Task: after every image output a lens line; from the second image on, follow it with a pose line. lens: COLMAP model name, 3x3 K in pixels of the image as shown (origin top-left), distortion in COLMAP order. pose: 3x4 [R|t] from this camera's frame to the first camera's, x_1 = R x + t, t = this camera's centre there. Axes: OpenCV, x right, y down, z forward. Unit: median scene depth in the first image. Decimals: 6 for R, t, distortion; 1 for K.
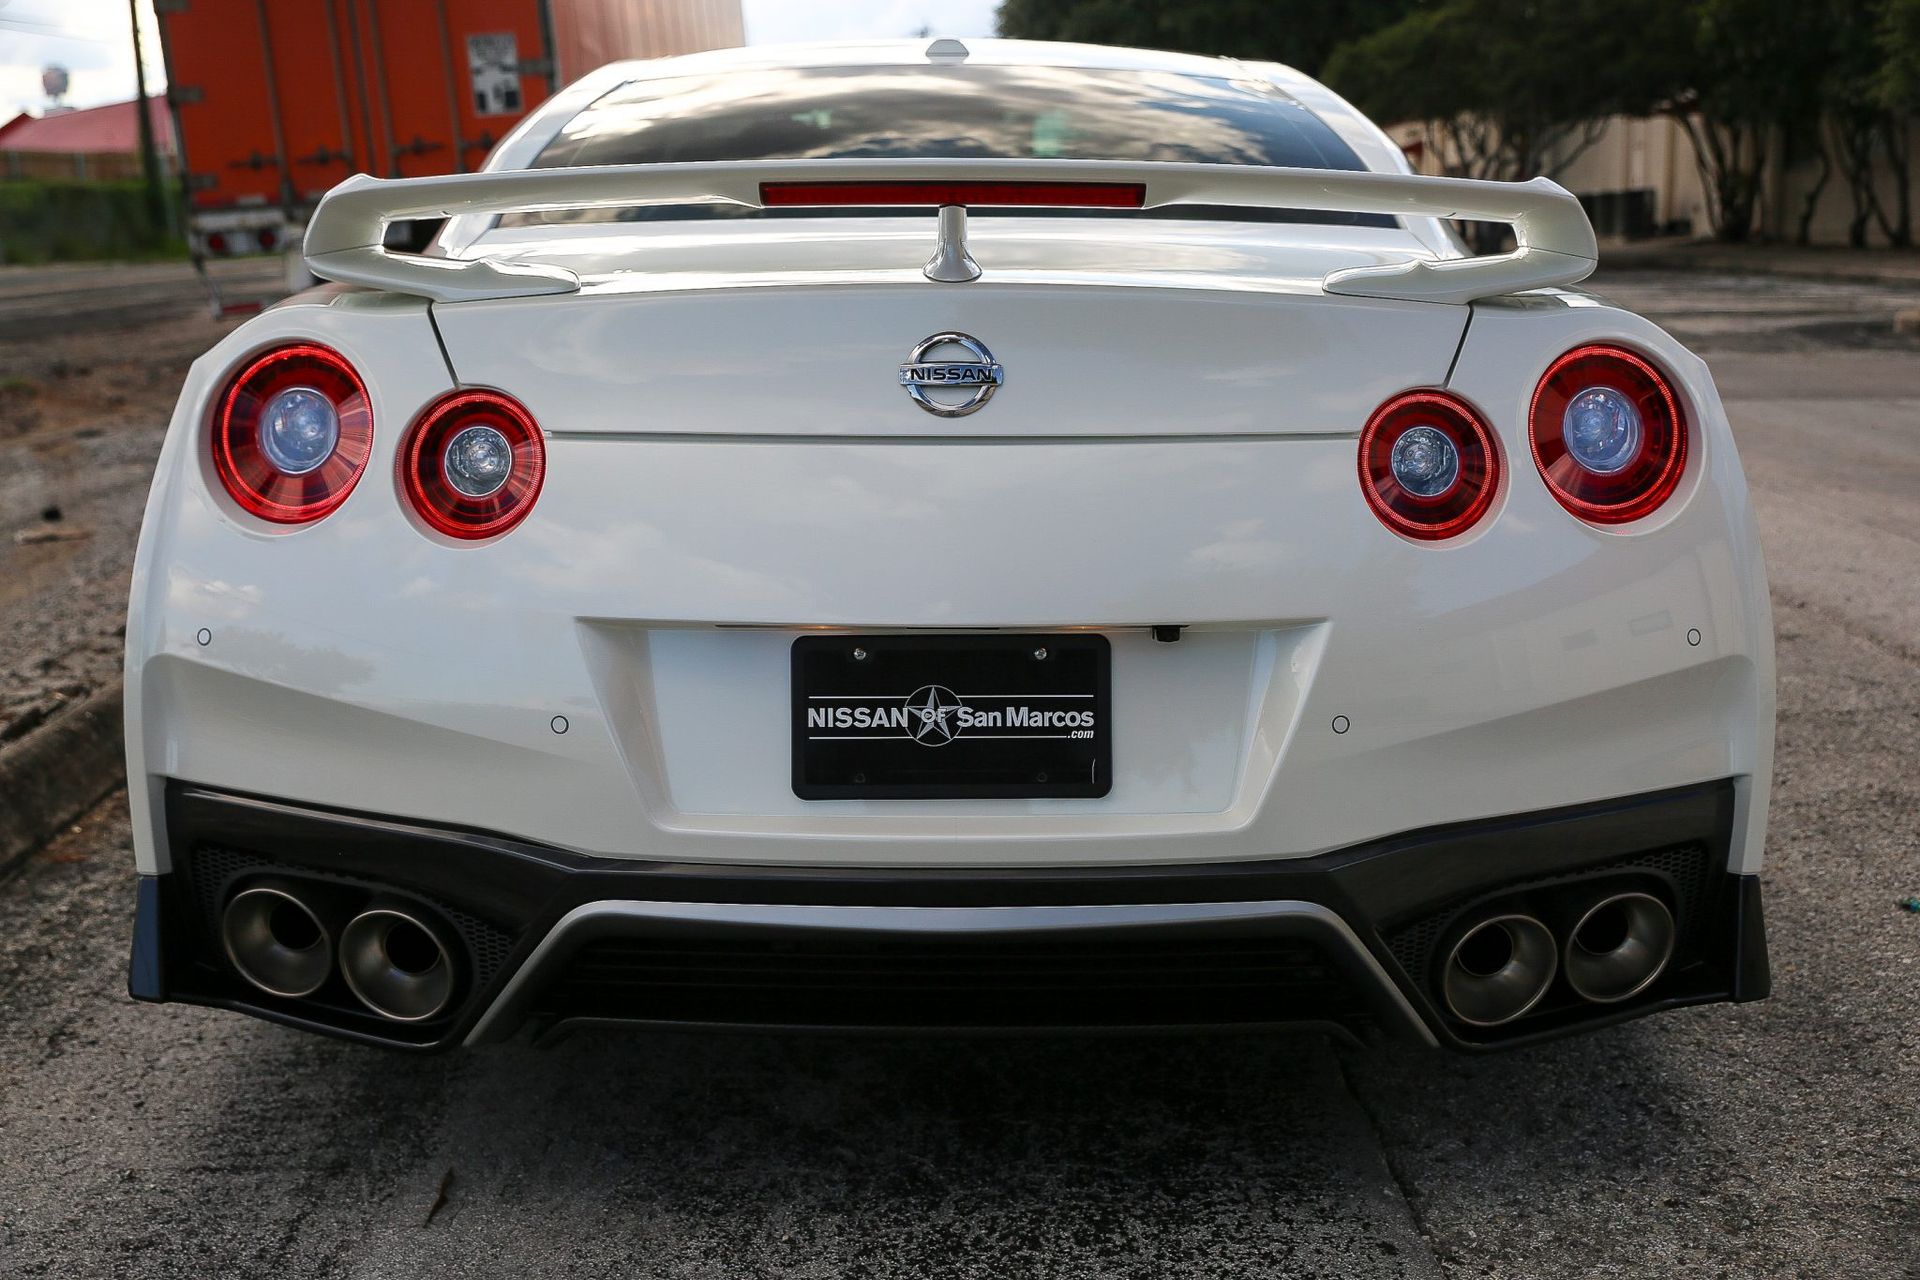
lens RADIAL K [[1943.2, 0, 960.0], [0, 1943.2, 640.0], [0, 0, 1]] dist [0.046339, 0.012084]
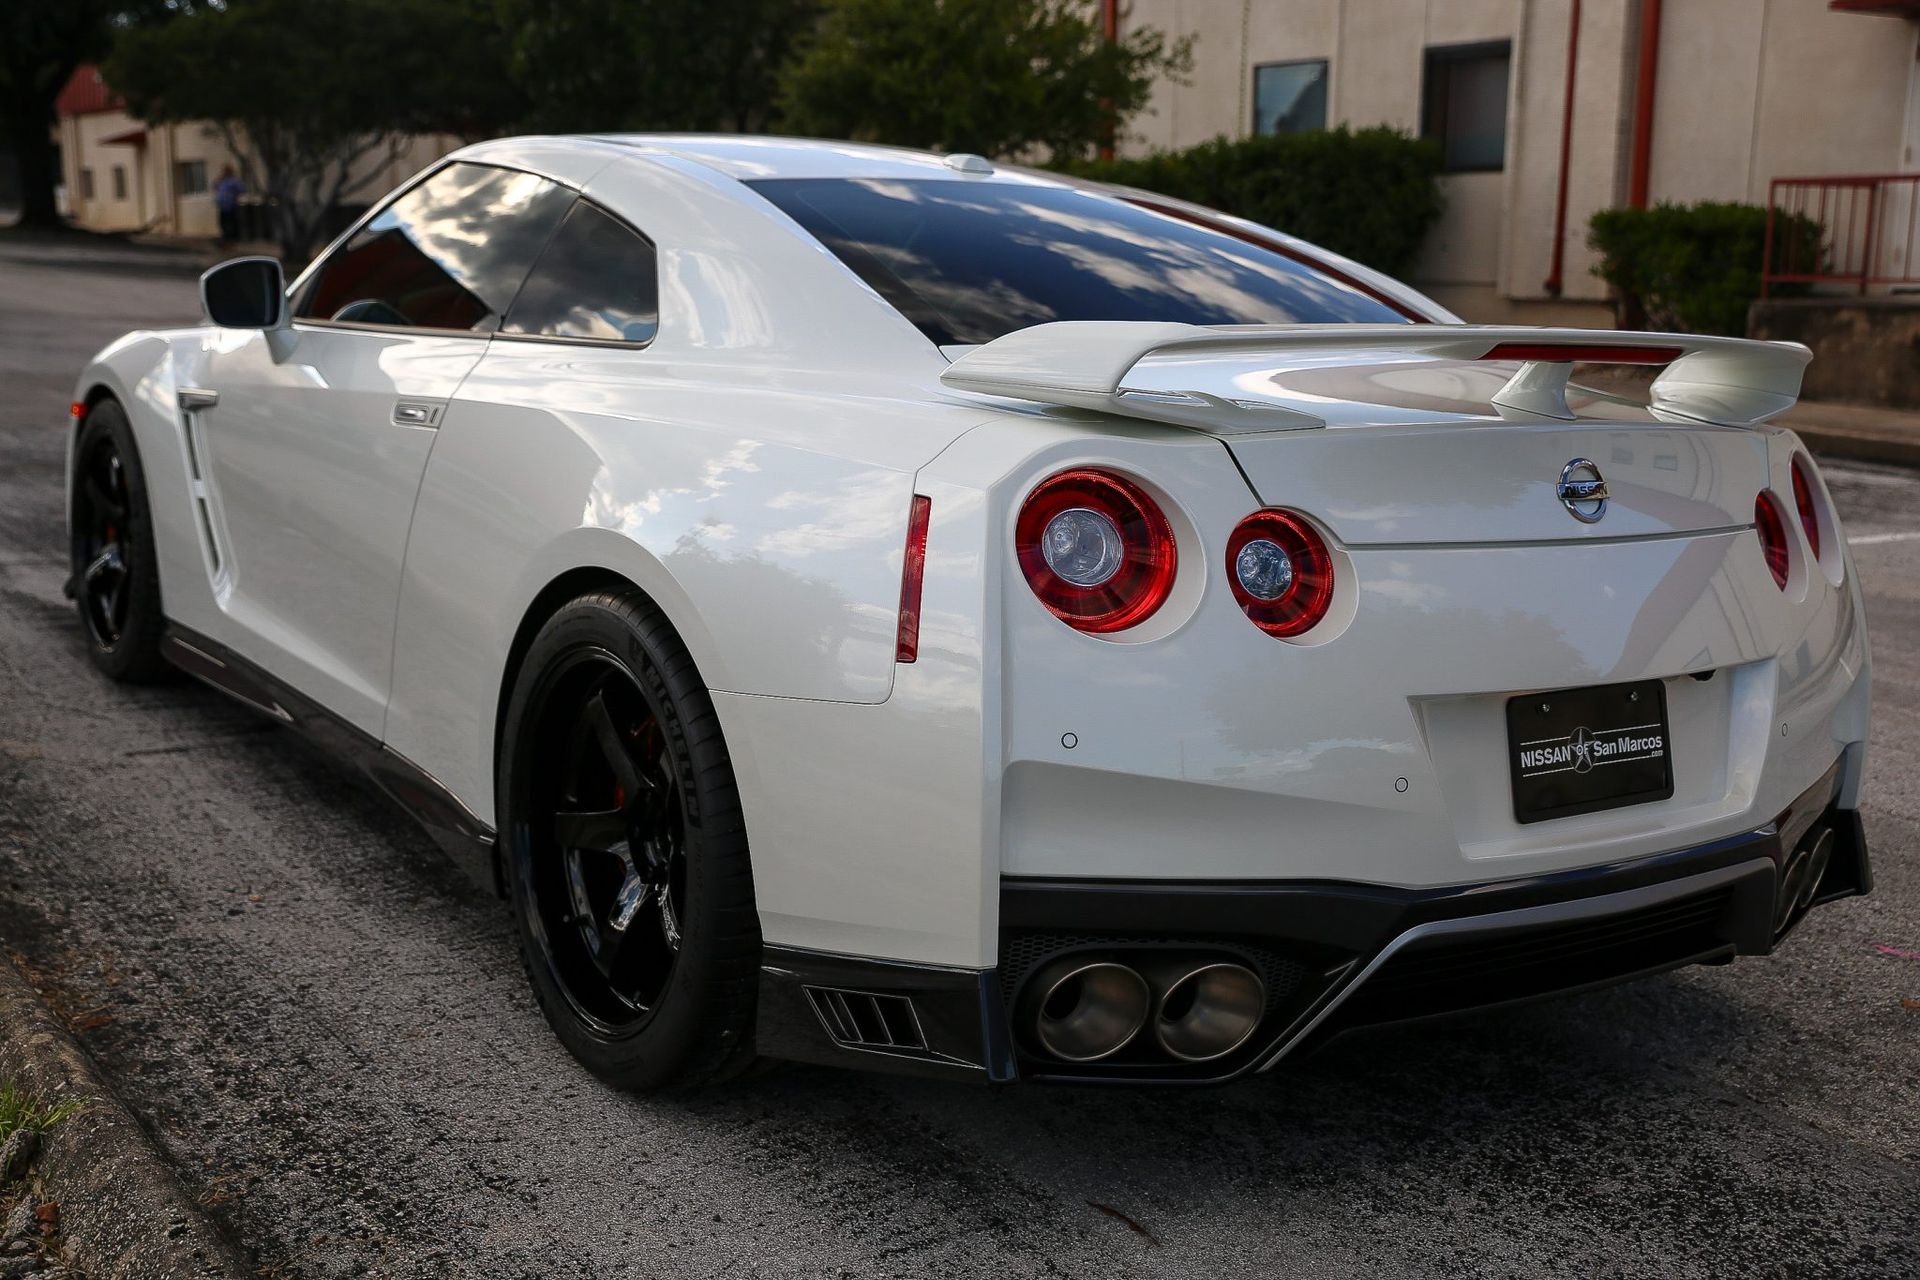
lens RADIAL K [[1943.2, 0, 960.0], [0, 1943.2, 640.0], [0, 0, 1]] dist [0.046339, 0.012084]
pose [[0.837242, -0.061862, 0.543322, -1.074044], [0.065420, 0.997776, 0.012794, -0.079050], [-0.542905, 0.024833, 0.839427, 0.121662]]
